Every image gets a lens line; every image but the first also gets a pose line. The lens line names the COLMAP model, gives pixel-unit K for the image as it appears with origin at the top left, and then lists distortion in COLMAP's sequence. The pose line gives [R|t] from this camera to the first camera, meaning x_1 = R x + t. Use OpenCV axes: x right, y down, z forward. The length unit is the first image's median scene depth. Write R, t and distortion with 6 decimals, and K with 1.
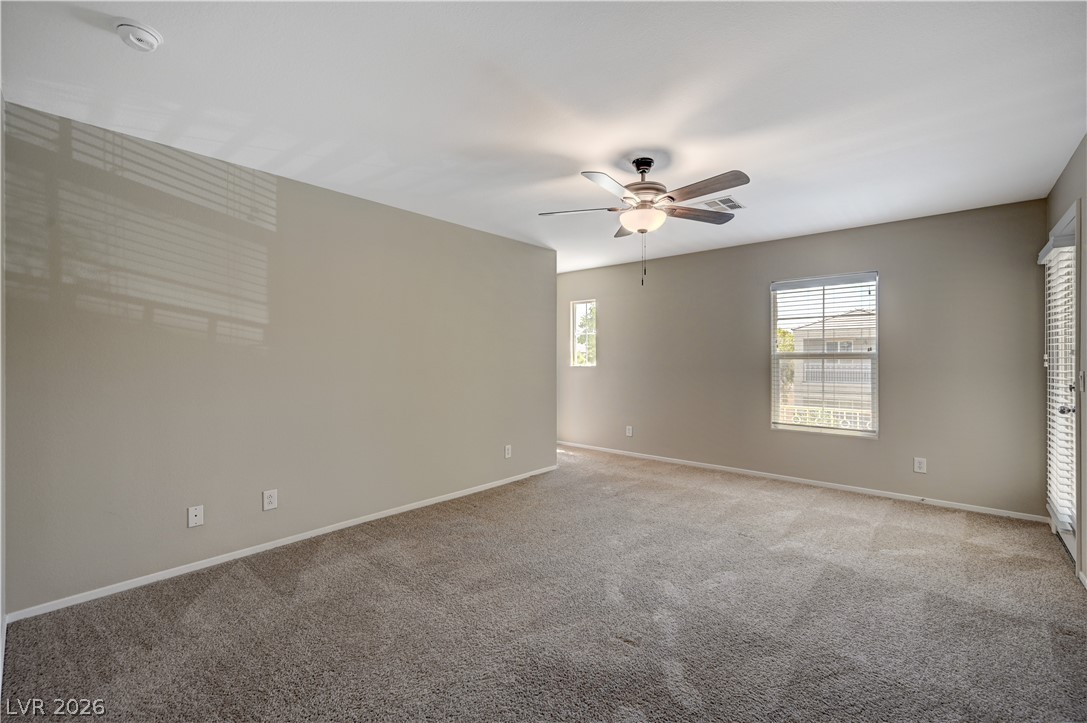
lens RADIAL K [[468.8, 0, 554.4], [0, 468.8, 358.8], [0, 0, 1]] dist [-0.003548, -0.000164]
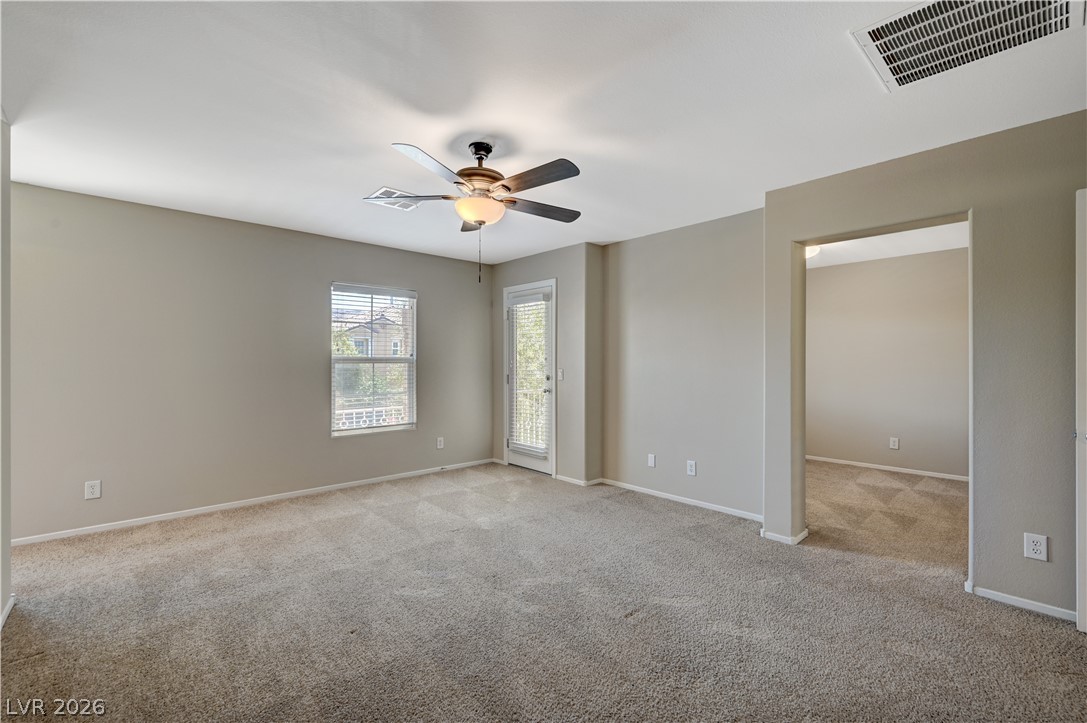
lens RADIAL K [[468.8, 0, 553.2], [0, 468.8, 363.8], [0, 0, 1]] dist [-0.003548, -0.000164]
pose [[0.106220, -0.004291, 0.994333, -0.513927], [0.004603, 0.999982, 0.003823, -0.000493], [-0.994332, 0.004171, 0.106238, 0.554147]]
